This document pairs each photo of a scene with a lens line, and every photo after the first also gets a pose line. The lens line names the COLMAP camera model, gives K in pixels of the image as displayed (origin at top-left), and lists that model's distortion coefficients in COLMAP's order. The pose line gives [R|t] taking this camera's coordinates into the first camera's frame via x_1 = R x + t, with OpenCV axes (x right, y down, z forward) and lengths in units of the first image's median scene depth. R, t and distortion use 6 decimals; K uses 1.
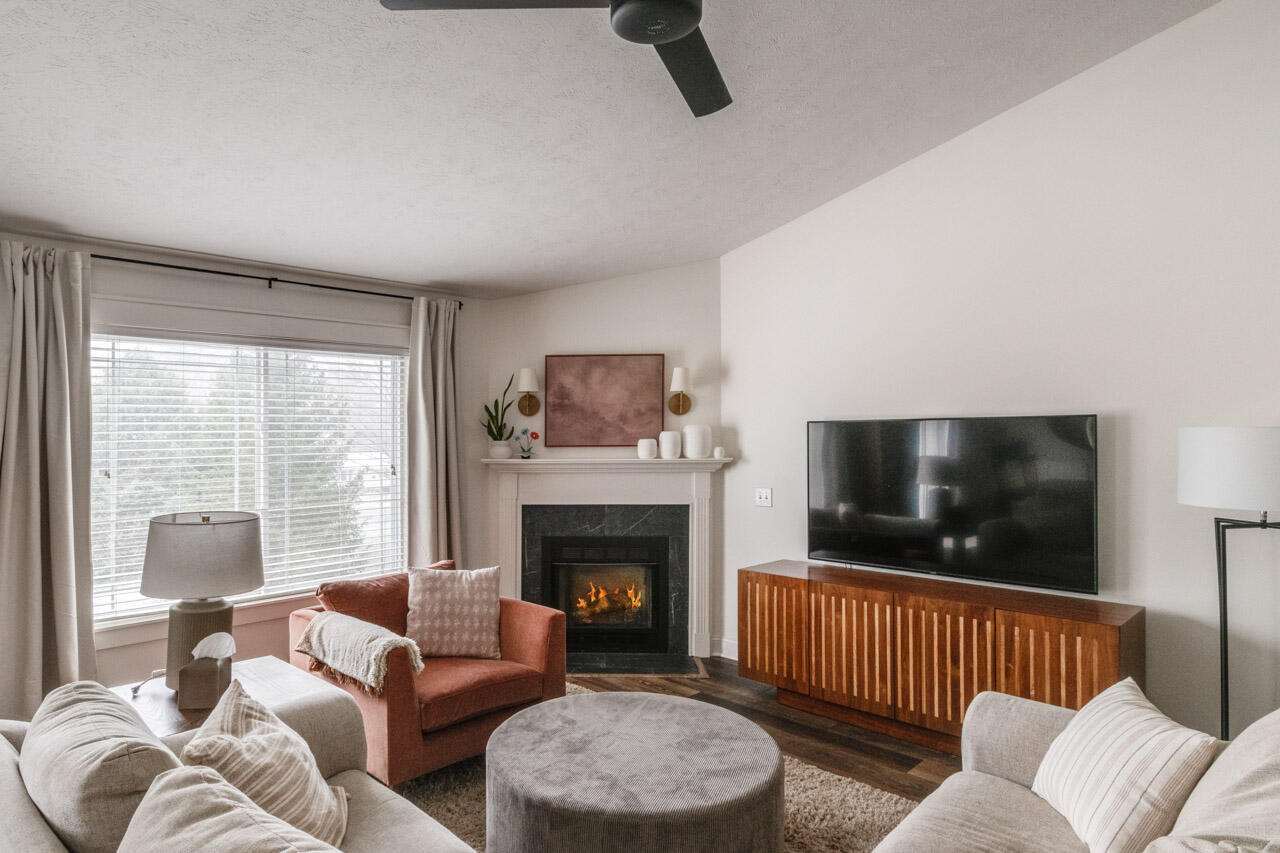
lens RADIAL K [[699.4, 0, 604.8], [0, 699.4, 448.9], [0, 0, 1]] dist [-0.001204, -0.000214]
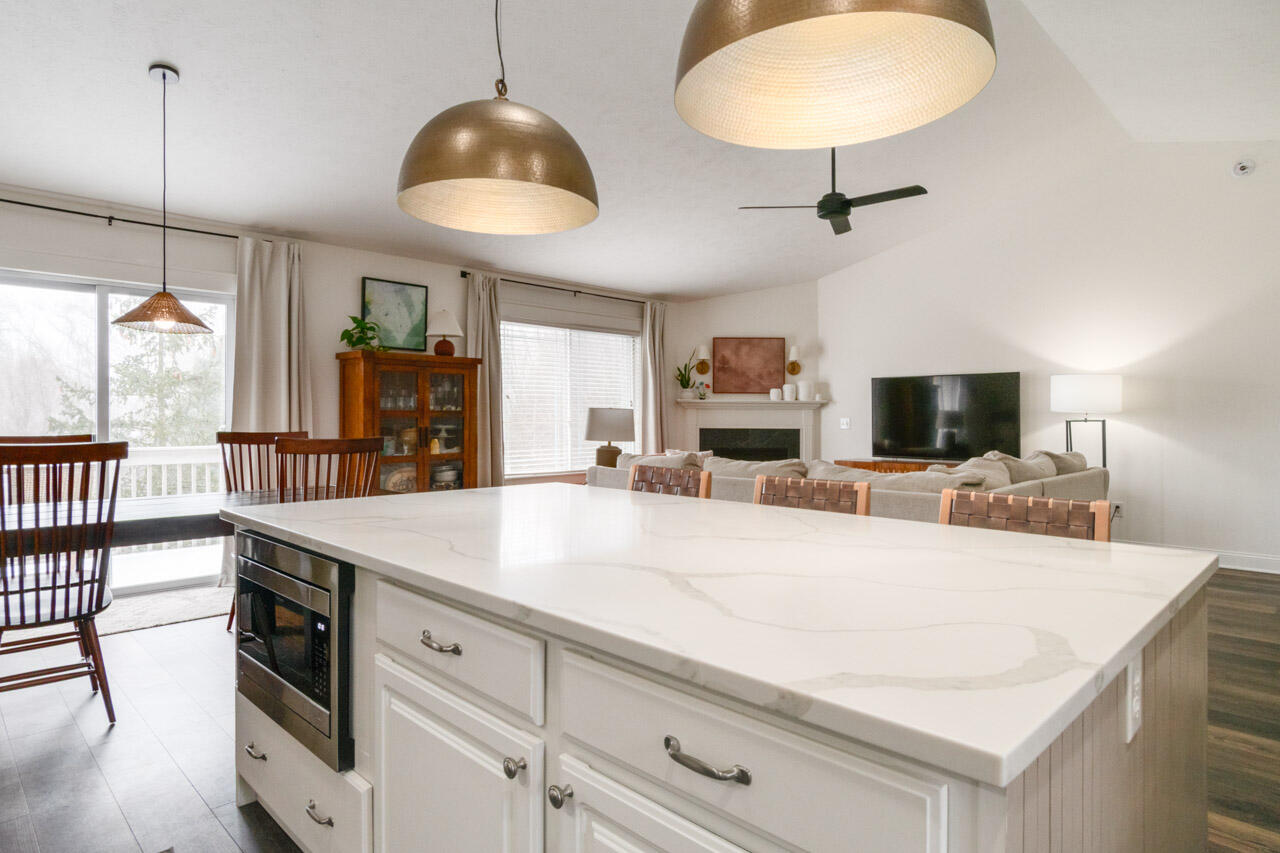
lens RADIAL K [[716.1, 0, 684.8], [0, 716.1, 422.4], [0, 0, 1]] dist [-0.000981, -0.000180]
pose [[0.997381, 0.010377, 0.071584, -0.273570], [-0.009381, 0.999855, -0.014231, 0.091138], [-0.071721, 0.013522, 0.997333, -0.676435]]
